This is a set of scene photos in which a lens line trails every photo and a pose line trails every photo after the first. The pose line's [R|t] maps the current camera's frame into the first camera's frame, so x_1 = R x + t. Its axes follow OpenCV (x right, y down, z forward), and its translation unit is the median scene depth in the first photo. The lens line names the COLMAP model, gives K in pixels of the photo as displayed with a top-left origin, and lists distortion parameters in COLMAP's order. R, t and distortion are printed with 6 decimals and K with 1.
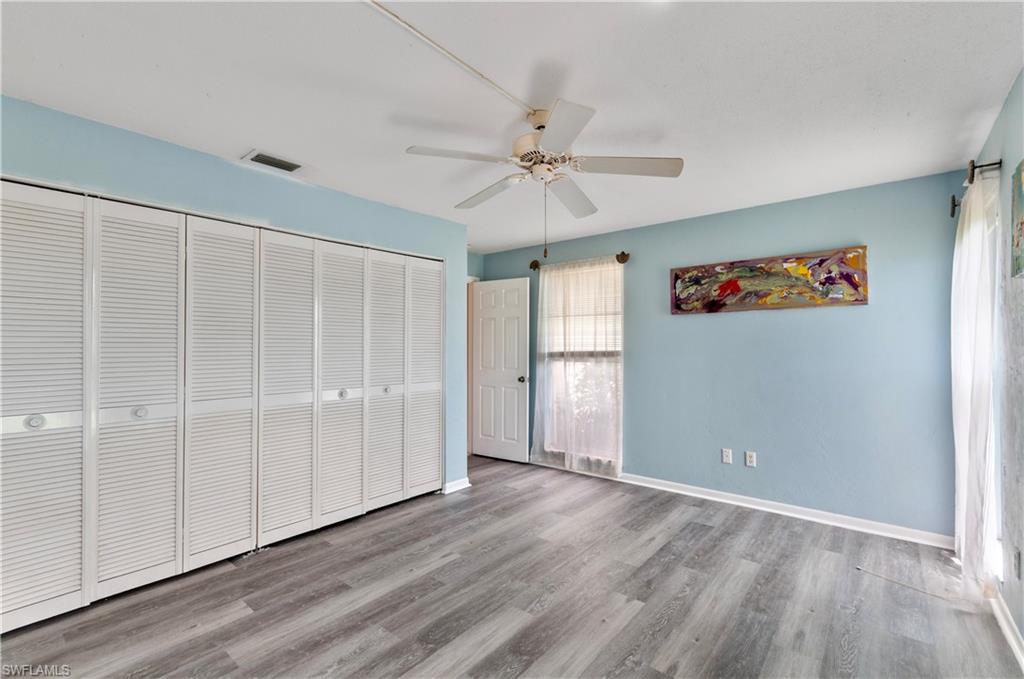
lens RADIAL K [[449.9, 0, 522.3], [0, 449.9, 341.4], [0, 0, 1]] dist [0.005389, 0.000428]
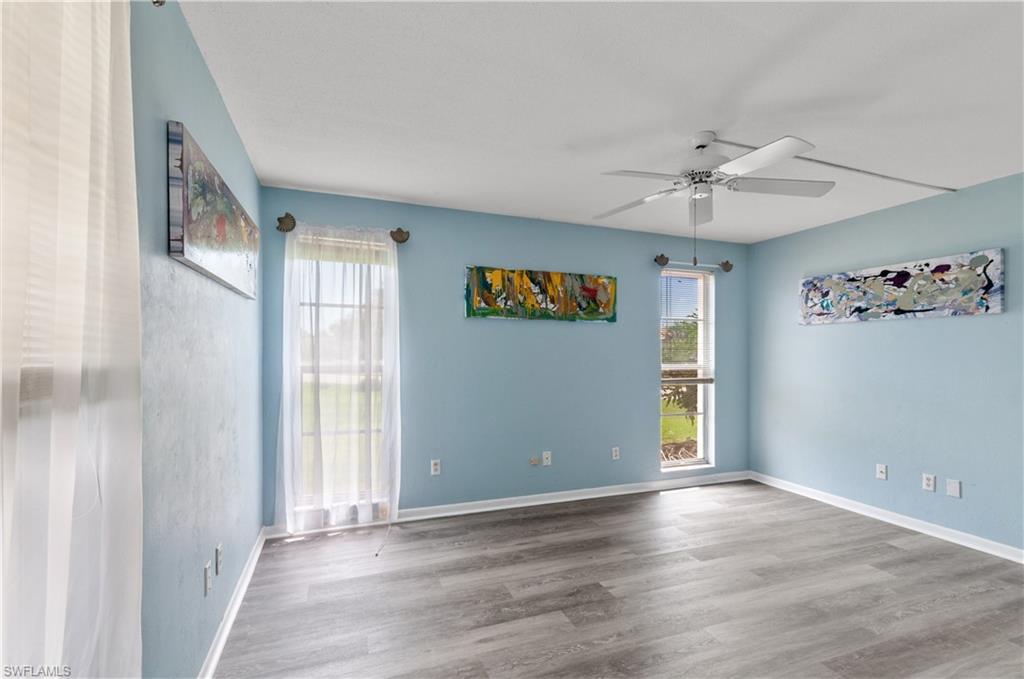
lens RADIAL K [[464.3, 0, 518.7], [0, 464.3, 350.4], [0, 0, 1]] dist [0.000883, 0.000300]
pose [[-0.864555, -0.001209, 0.502537, -0.082770], [-0.008857, 0.999878, -0.012831, 0.017536], [-0.502461, -0.015544, -0.864460, 1.332312]]
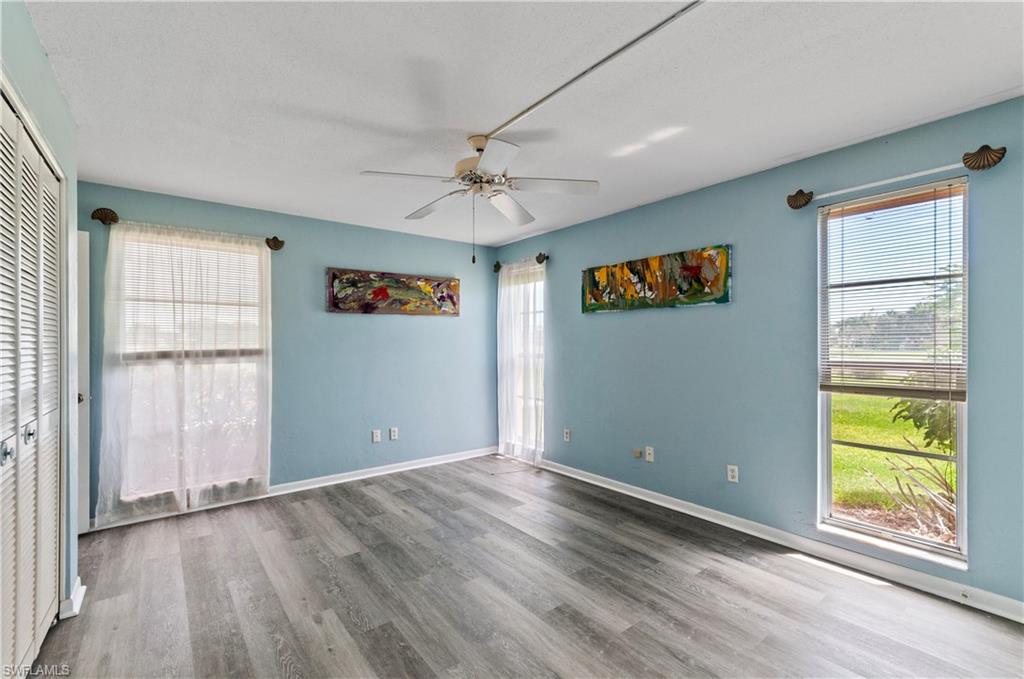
lens RADIAL K [[449.9, 0, 522.3], [0, 449.9, 341.4], [0, 0, 1]] dist [0.005389, 0.000428]
pose [[0.212864, 0.005094, 0.977069, -0.648936], [-0.005104, 0.999979, -0.004101, 0.010183], [-0.977068, -0.004114, 0.212886, 0.397898]]
